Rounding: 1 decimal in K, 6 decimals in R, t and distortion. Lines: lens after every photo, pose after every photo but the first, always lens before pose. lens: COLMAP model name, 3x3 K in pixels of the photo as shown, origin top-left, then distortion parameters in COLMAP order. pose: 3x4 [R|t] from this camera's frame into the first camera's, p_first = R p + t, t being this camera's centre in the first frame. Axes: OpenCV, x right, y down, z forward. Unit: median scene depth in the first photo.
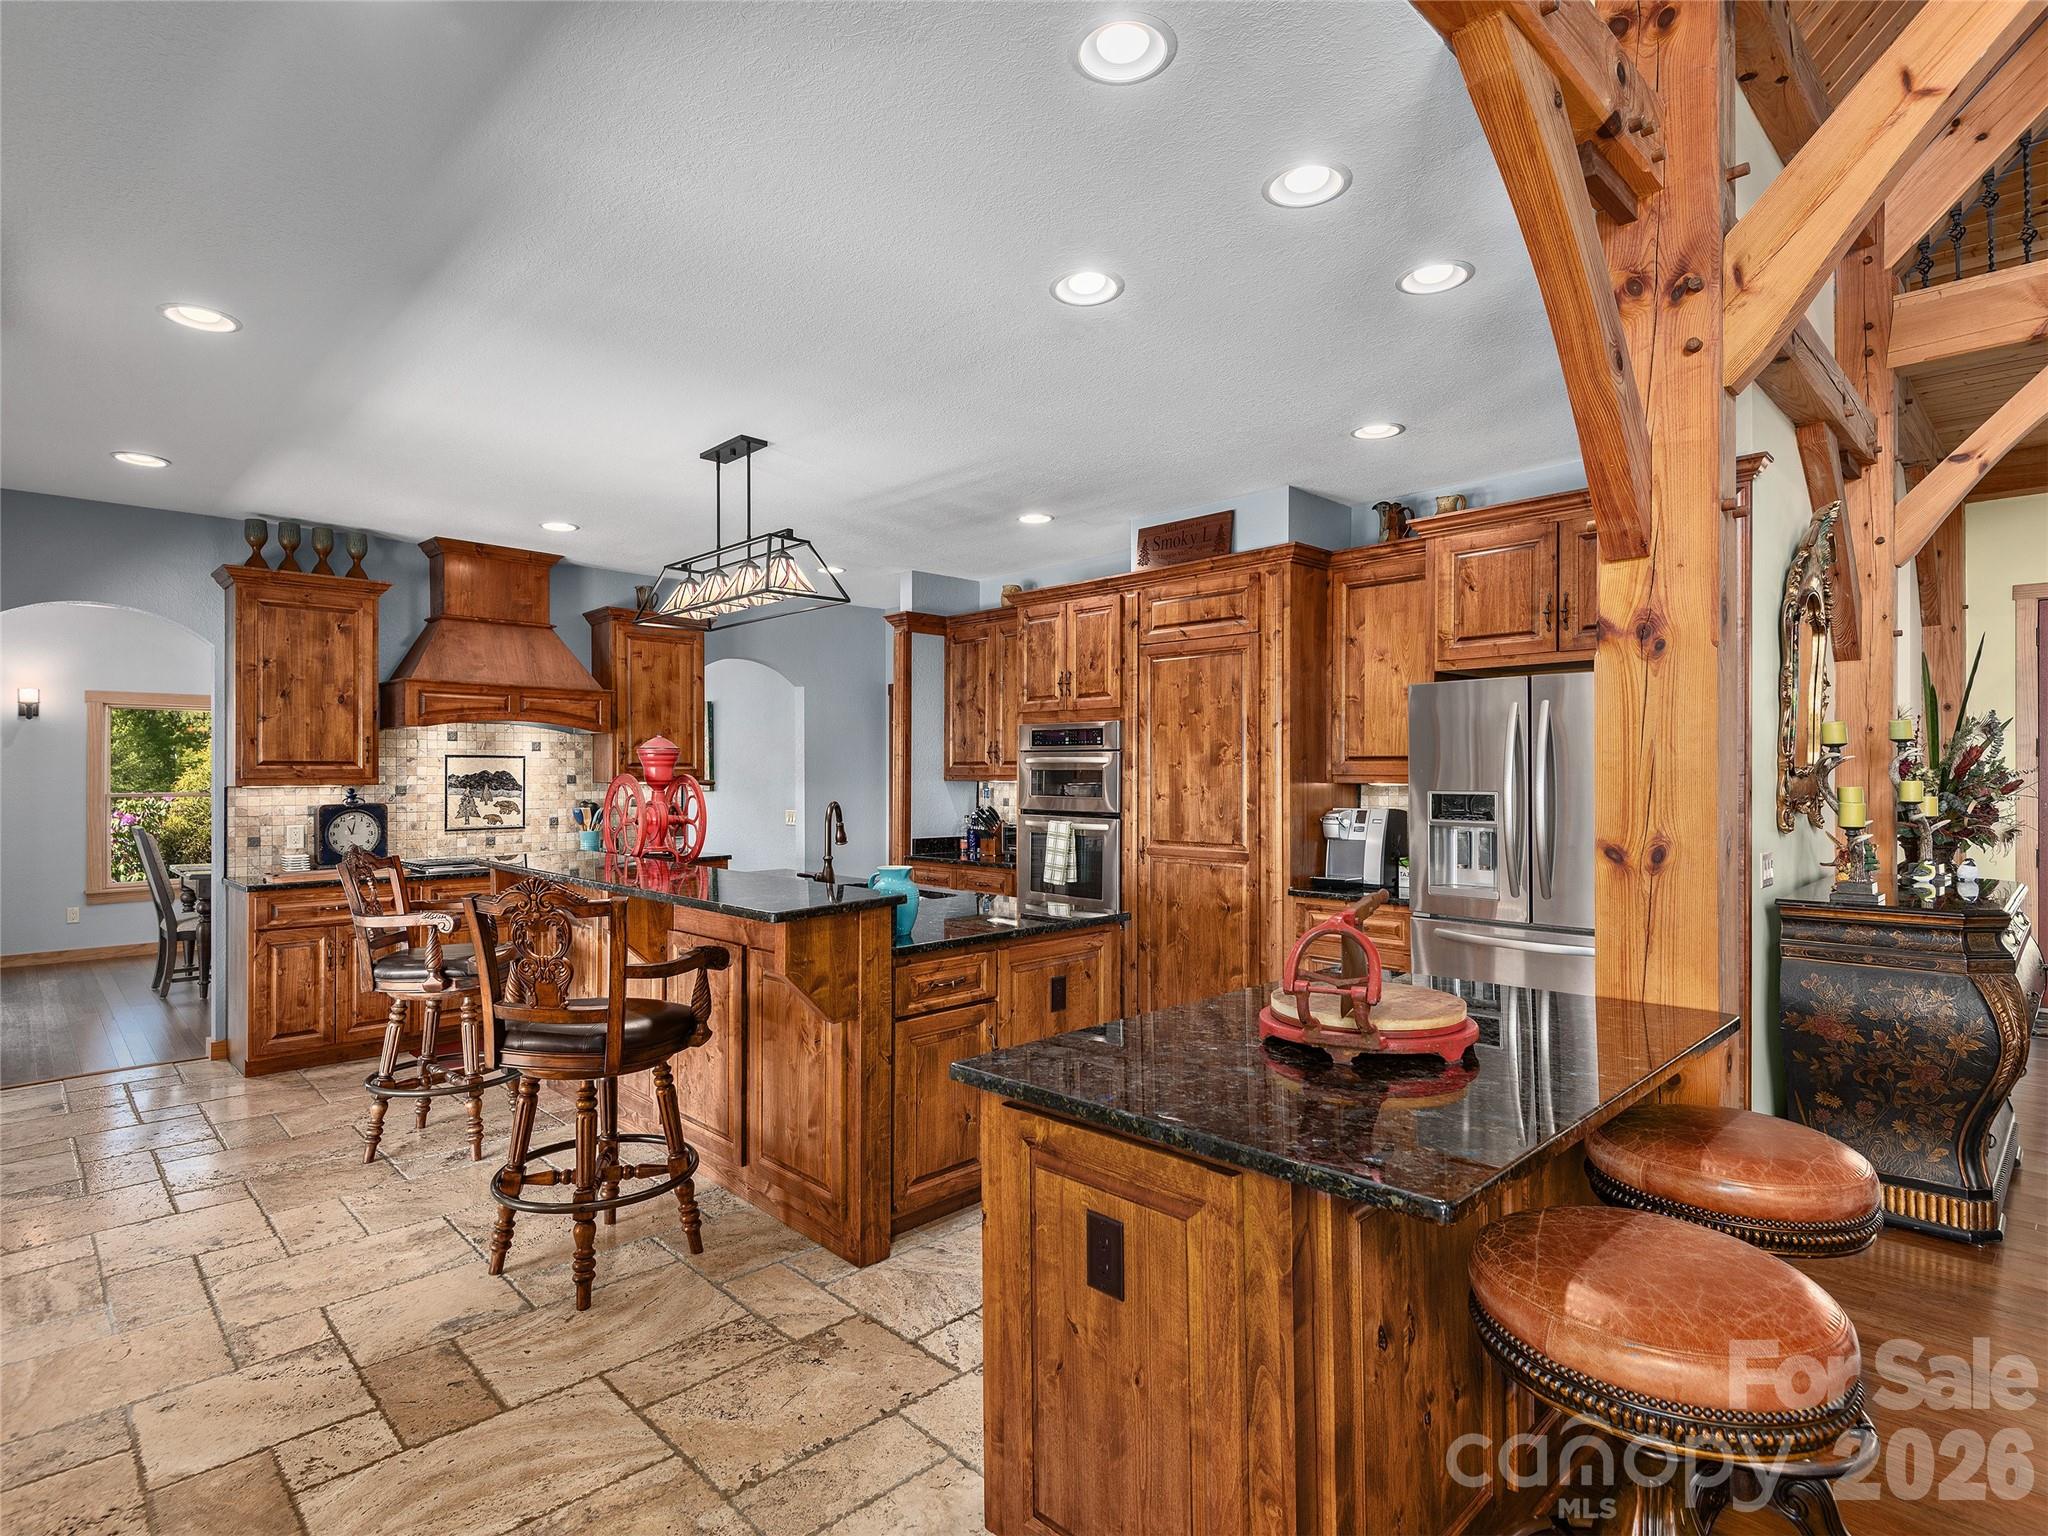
lens RADIAL K [[1061.3, 0, 1034.7], [0, 1061.3, 746.3], [0, 0, 1]] dist [0.001814, -0.001701]
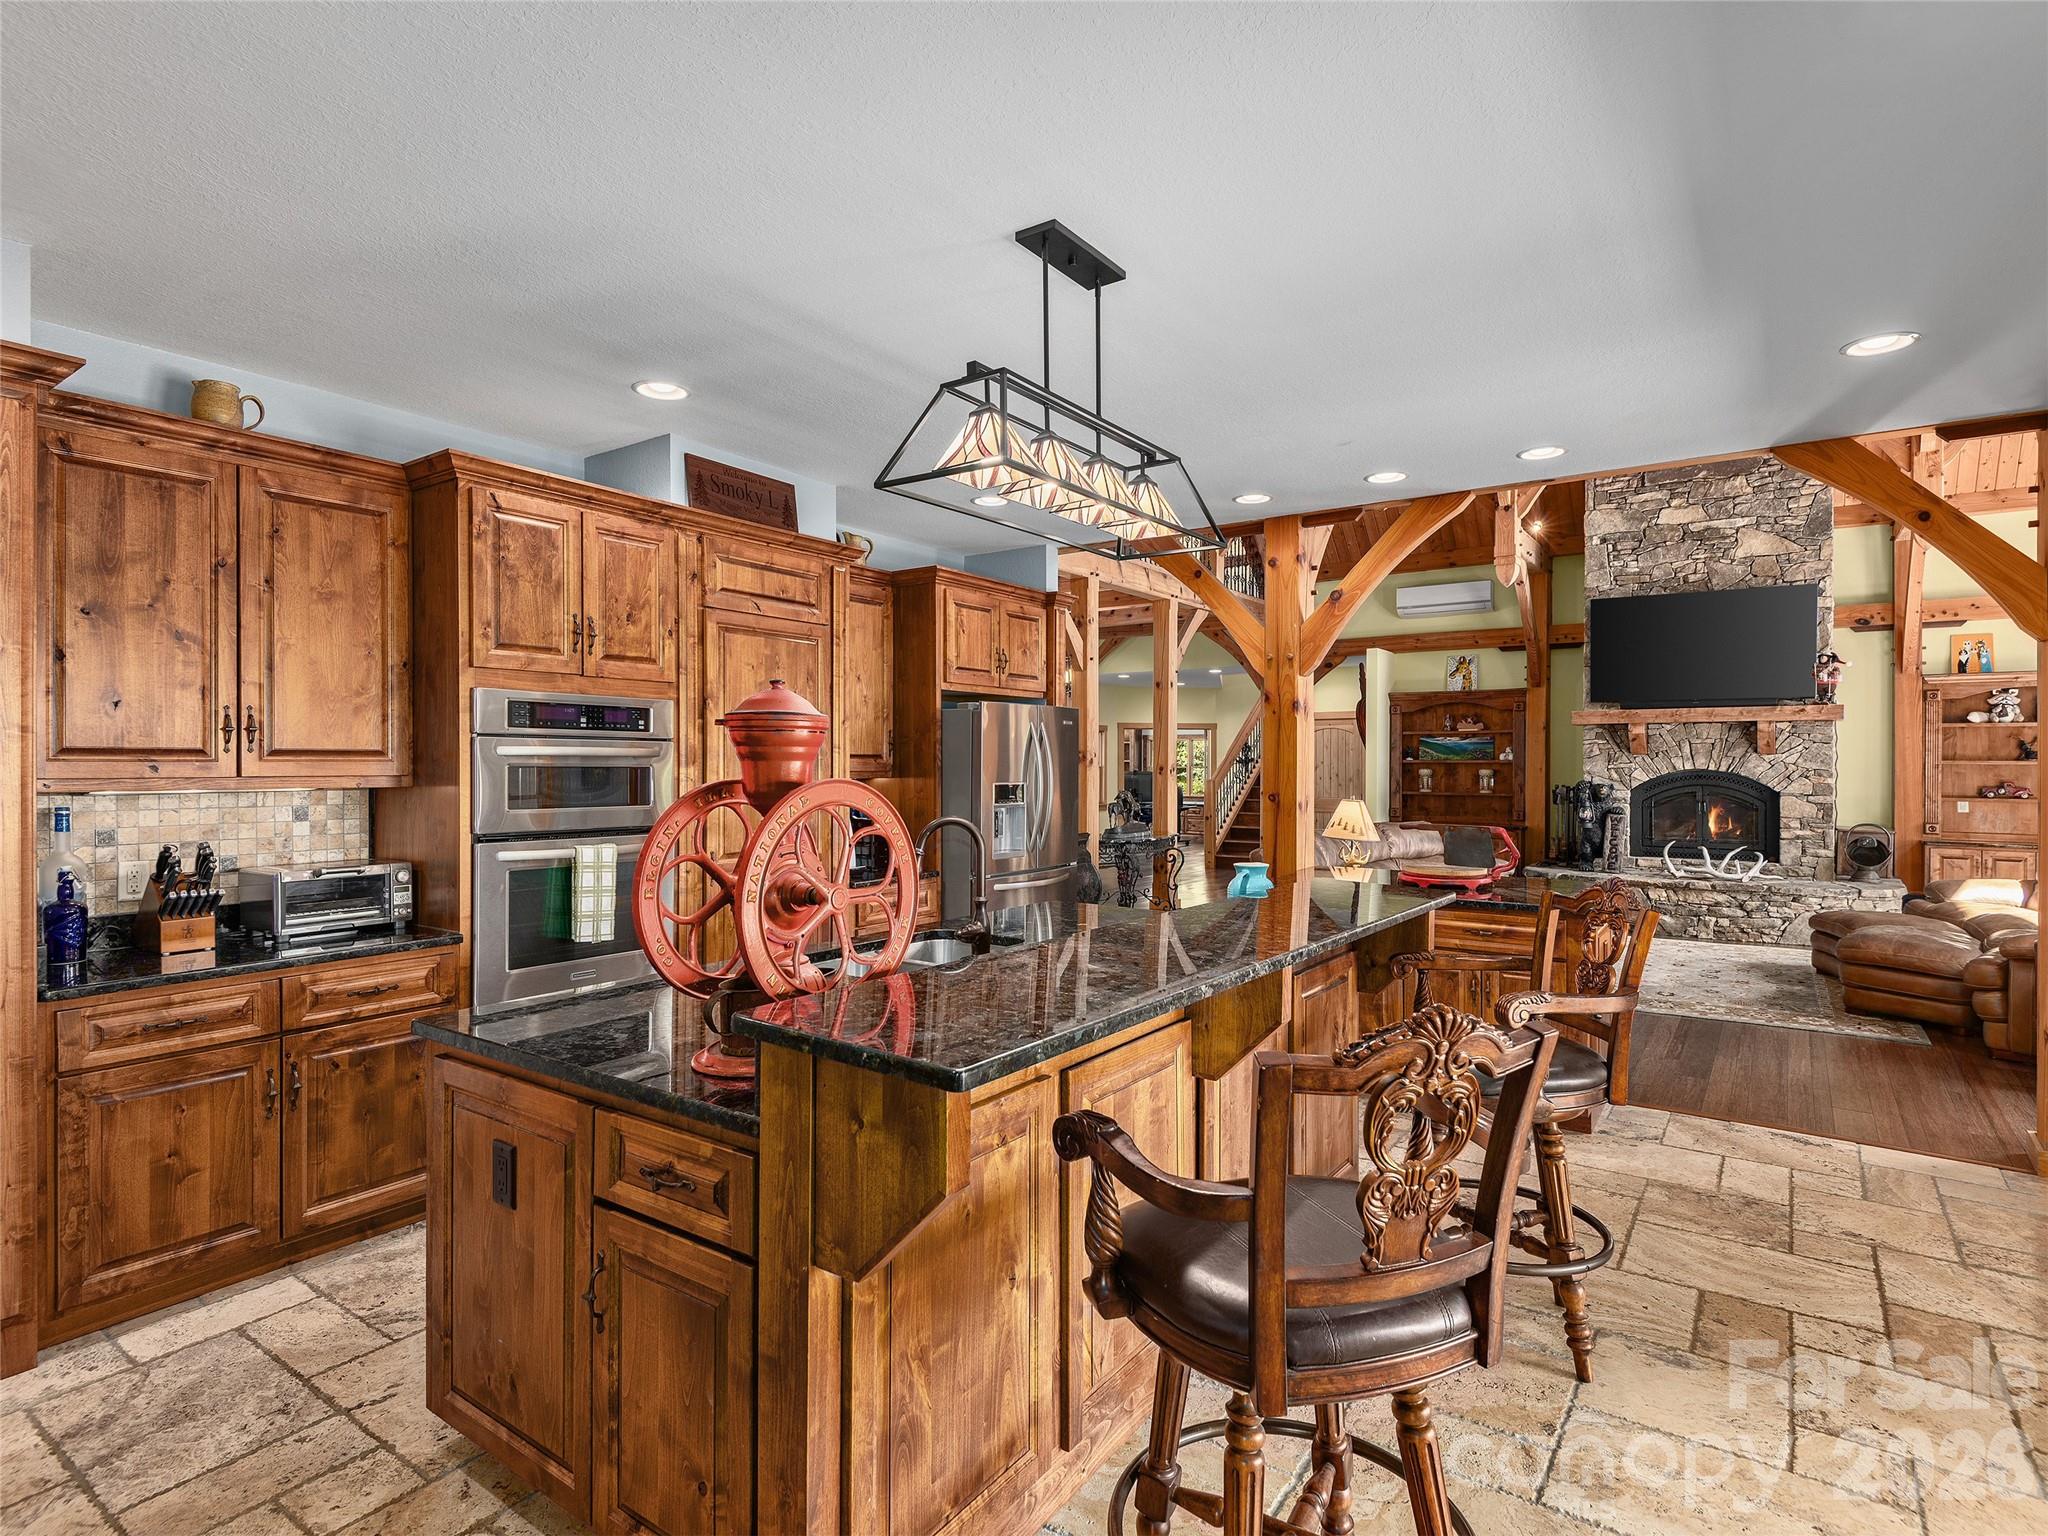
lens RADIAL K [[1061.3, 0, 1034.7], [0, 1061.3, 746.3], [0, 0, 1]] dist [0.001814, -0.001701]
pose [[-0.177844, 0.014679, 0.983949, -0.726738], [-0.030952, 0.999311, -0.020503, 0.015791], [-0.983572, -0.034102, -0.177267, 0.918119]]
